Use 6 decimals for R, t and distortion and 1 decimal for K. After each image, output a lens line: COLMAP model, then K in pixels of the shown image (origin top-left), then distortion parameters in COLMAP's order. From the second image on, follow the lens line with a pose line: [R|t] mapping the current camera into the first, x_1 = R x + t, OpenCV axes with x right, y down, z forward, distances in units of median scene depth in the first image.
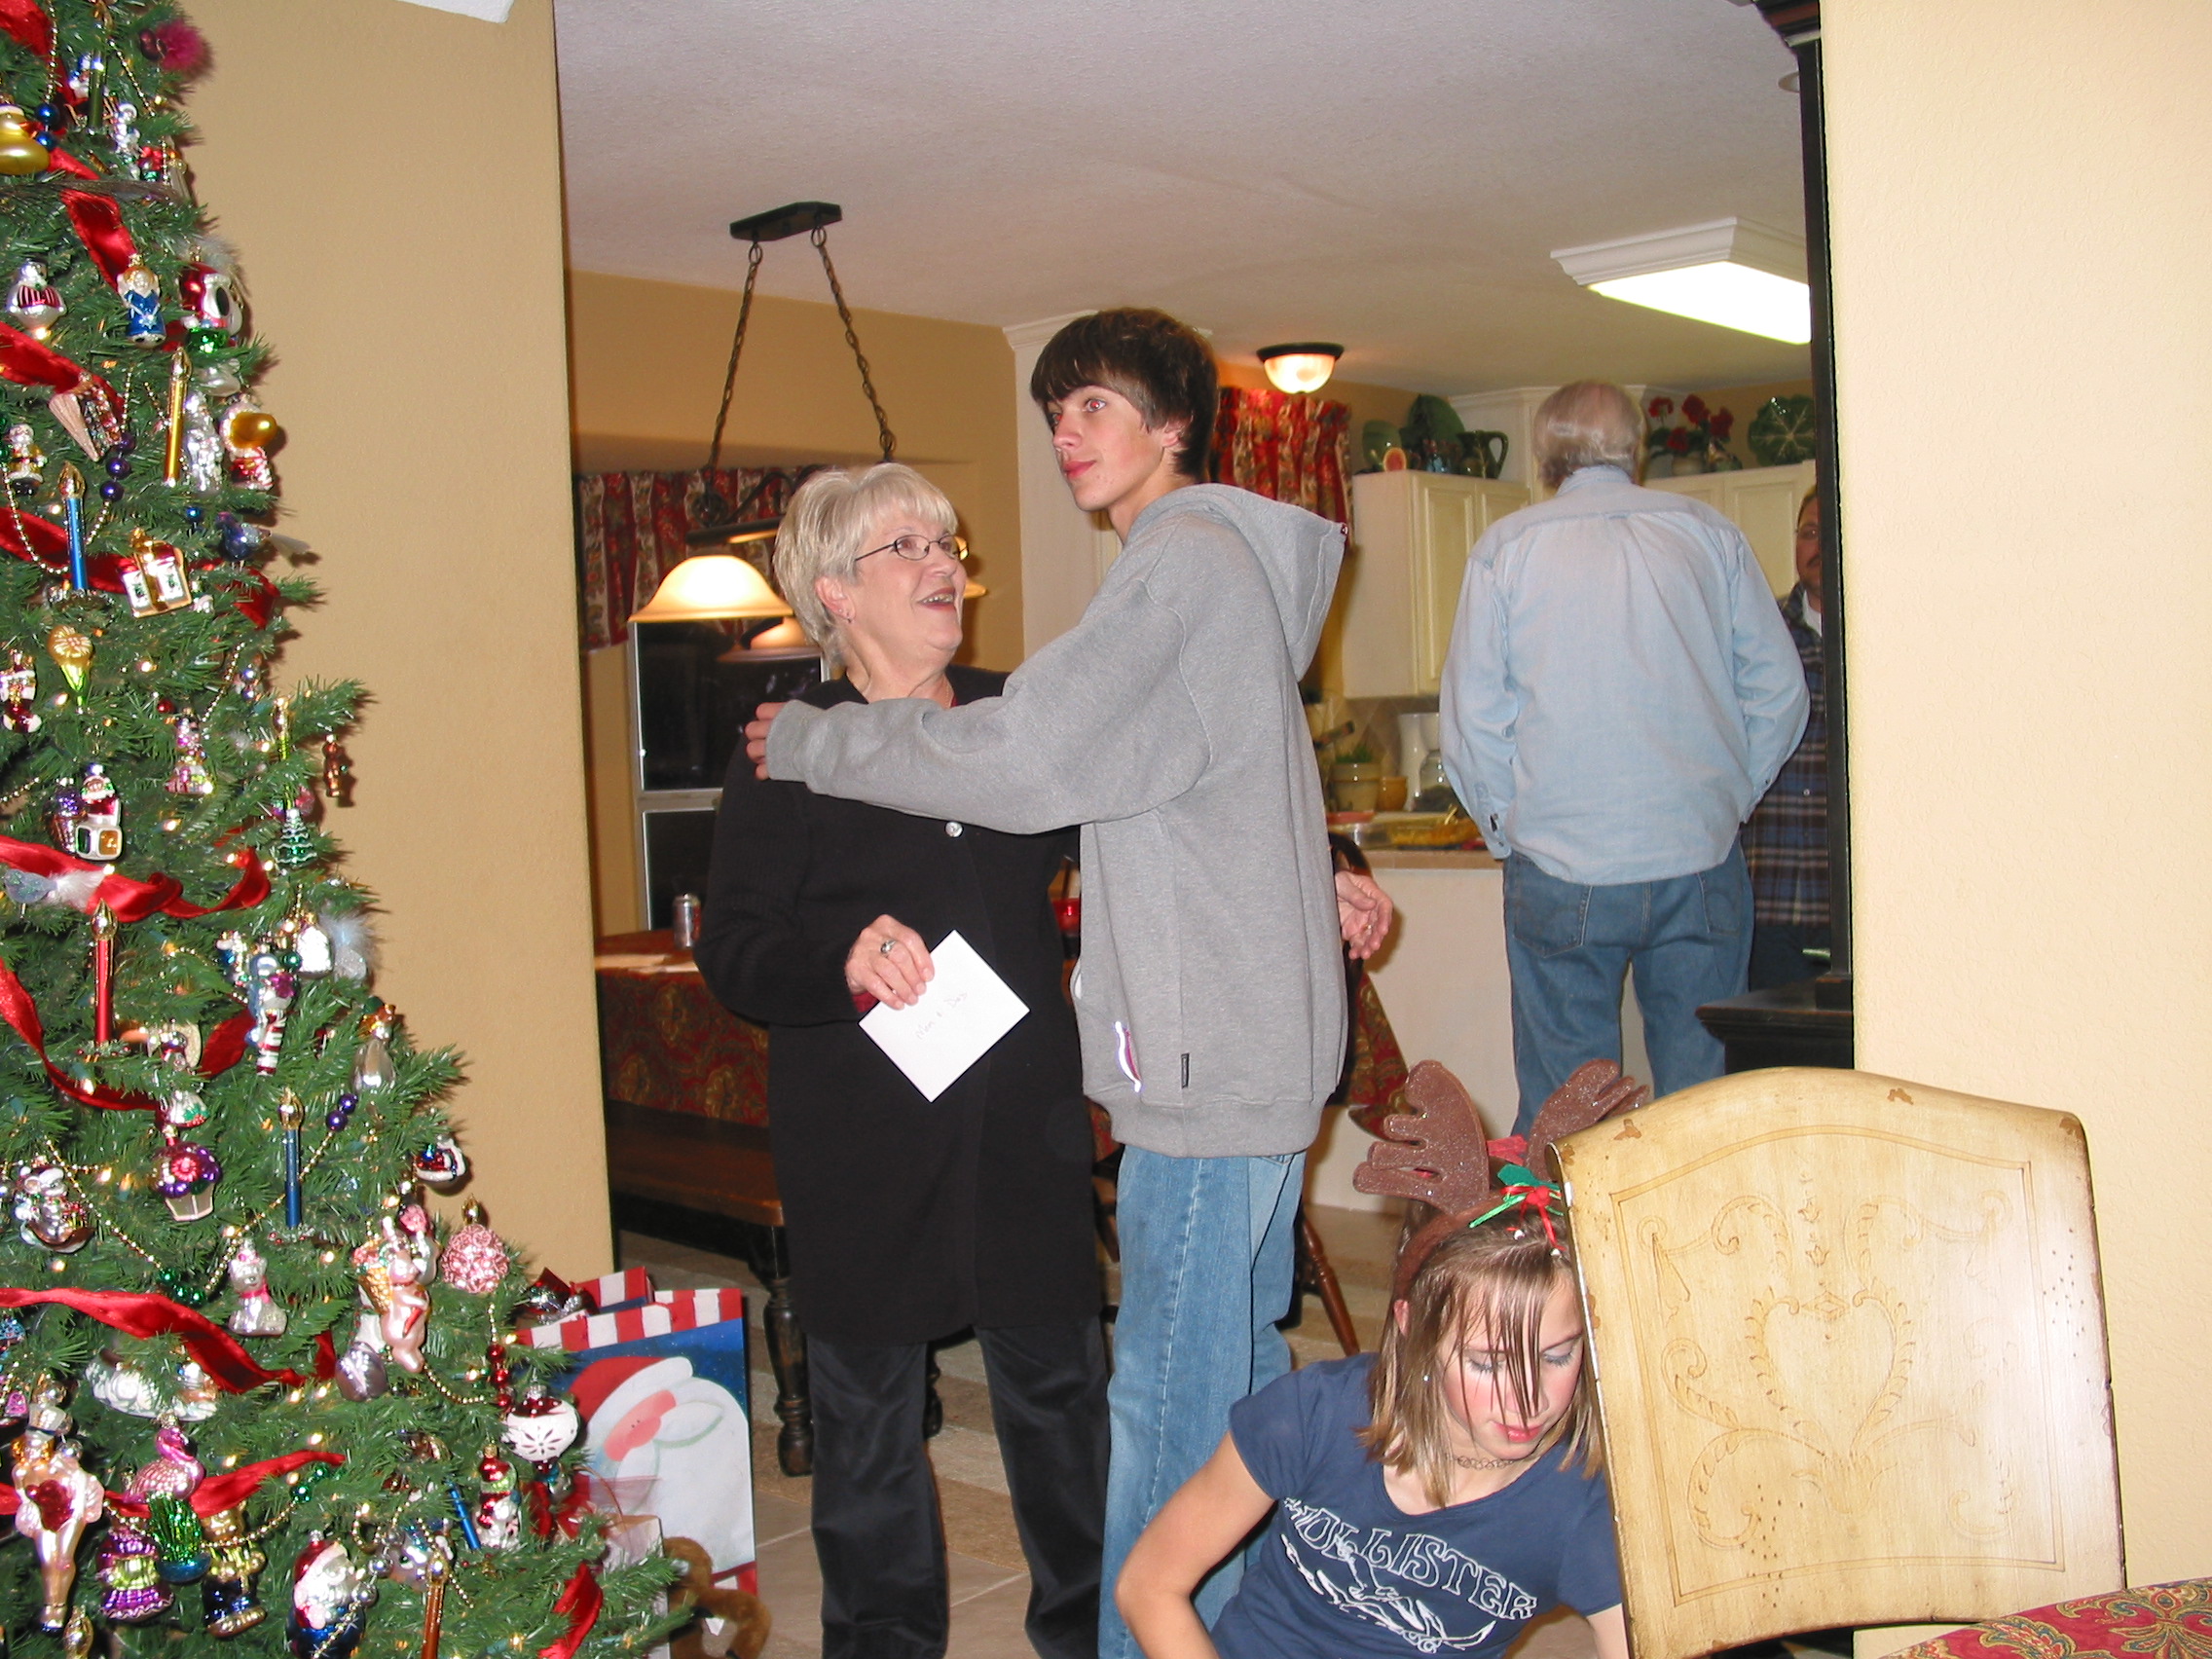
lens RADIAL K [[2193.6, 0, 1116.7], [0, 2193.6, 839.1], [0, 0, 1]] dist [-0.172206, 0.191554]
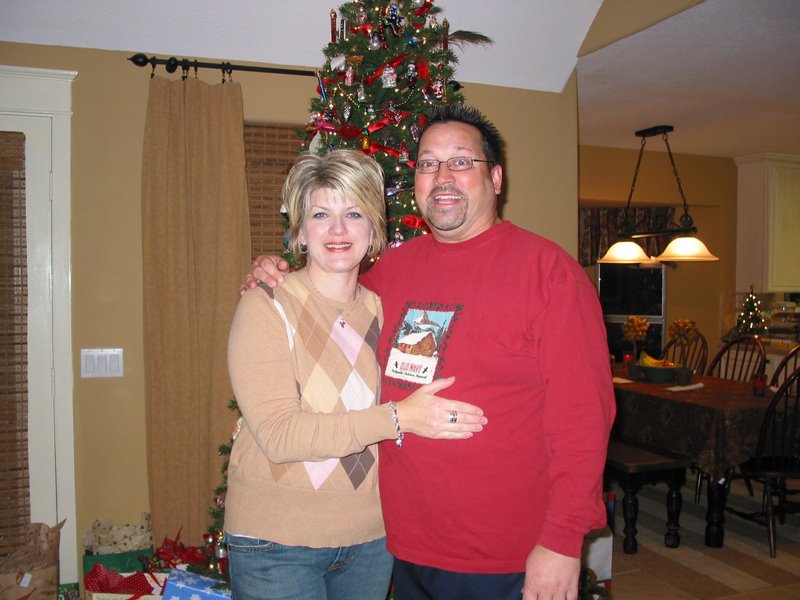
lens RADIAL K [[793.3, 0, 403.9], [0, 793.3, 303.5], [0, 0, 1]] dist [-0.172206, 0.191554]
pose [[0.893331, 0.055066, -0.446013, 0.045364], [-0.057334, 0.998320, 0.008420, -0.063119], [0.445727, 0.018050, 0.894987, -0.165983]]
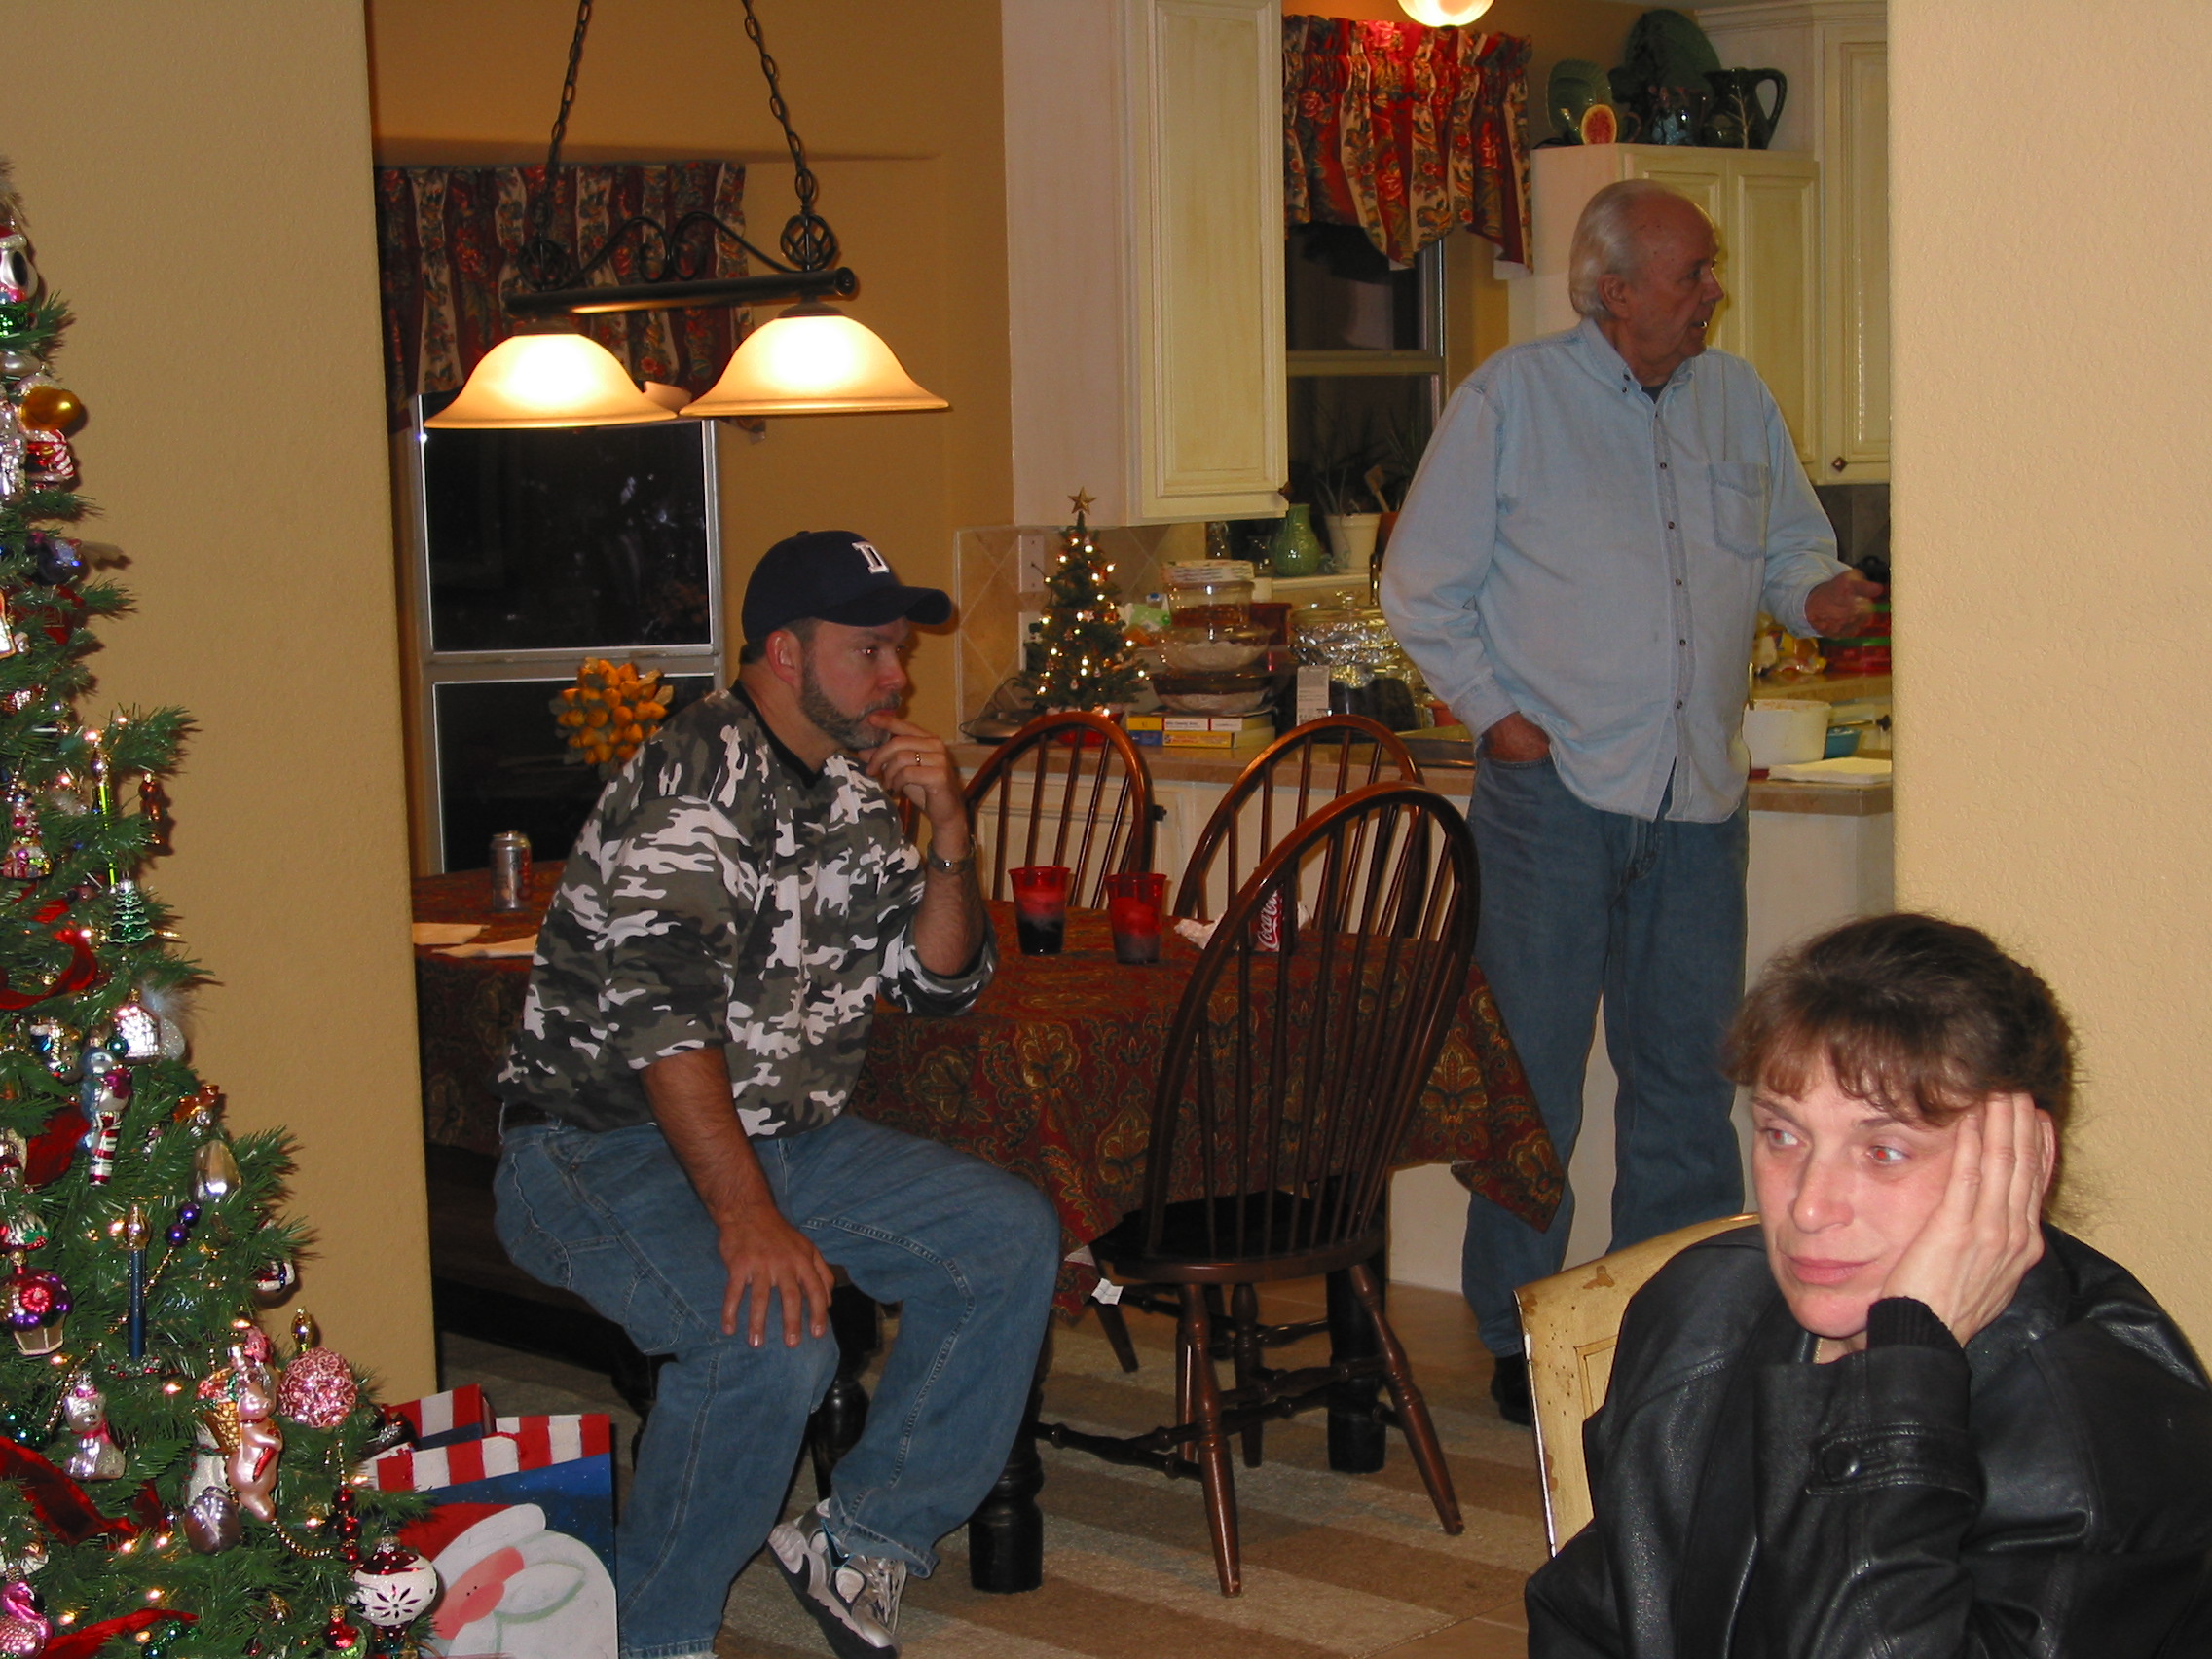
lens RADIAL K [[3895.8, 0, 1106.0], [0, 3895.8, 829.5], [0, 0, 1]] dist [-0.005421, 0.120565]
pose [[0.999622, 0.012212, -0.024632, 0.034215], [-0.010693, 0.998087, 0.060890, -0.086839], [0.025328, -0.060603, 0.997841, -0.365604]]
